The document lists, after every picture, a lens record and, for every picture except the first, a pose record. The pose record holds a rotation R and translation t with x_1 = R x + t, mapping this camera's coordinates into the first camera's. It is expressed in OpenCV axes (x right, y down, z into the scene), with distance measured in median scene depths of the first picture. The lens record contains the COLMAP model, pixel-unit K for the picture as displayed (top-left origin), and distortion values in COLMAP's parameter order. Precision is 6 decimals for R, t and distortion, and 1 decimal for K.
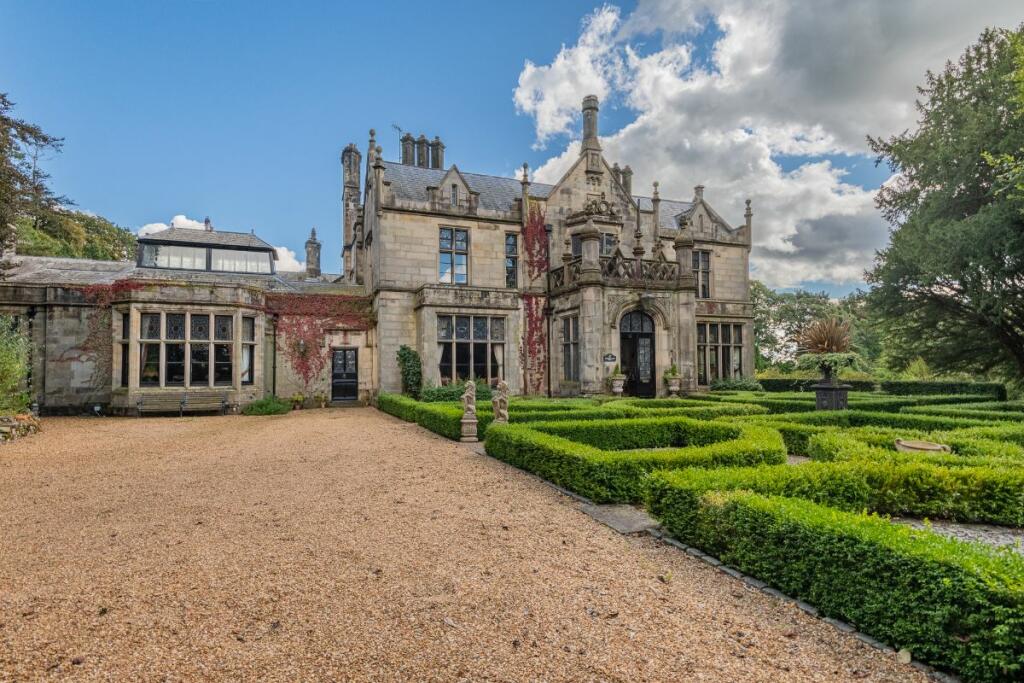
lens RADIAL K [[505.5, 0, 512.5], [0, 505.5, 356.3], [0, 0, 1]] dist [-0.001366, -0.000674]
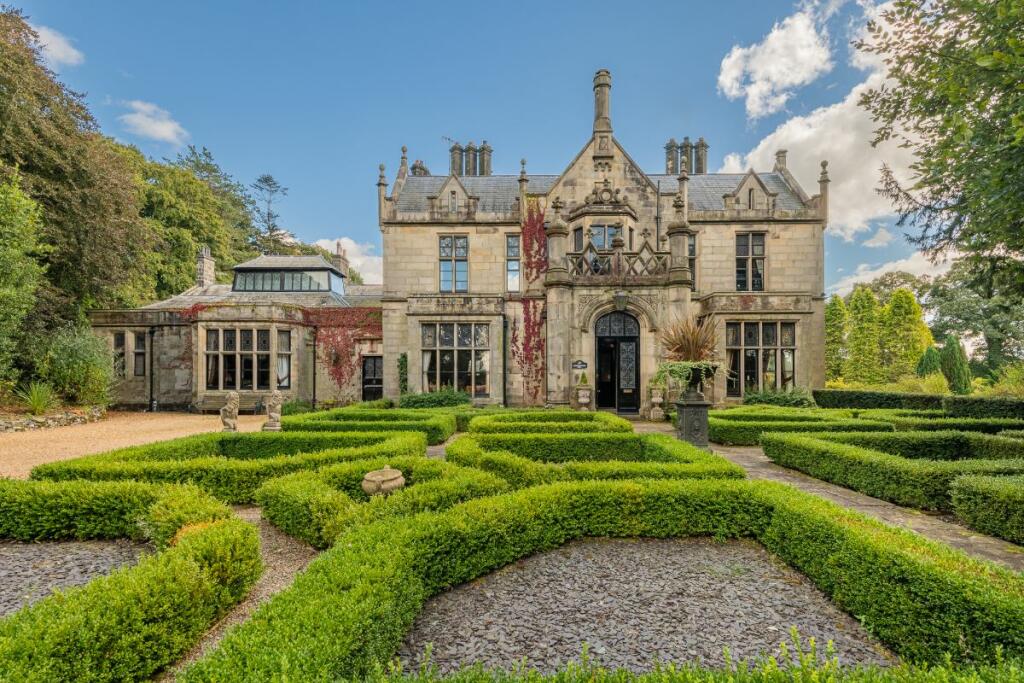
lens RADIAL K [[522.7, 0, 512.0], [0, 522.7, 373.7], [0, 0, 1]] dist [-0.000893, -0.000077]
pose [[0.930587, 0.002797, -0.366060, 0.383422], [0.006872, 0.999661, 0.025108, -0.005072], [0.366006, -0.025881, 0.930252, 0.074859]]
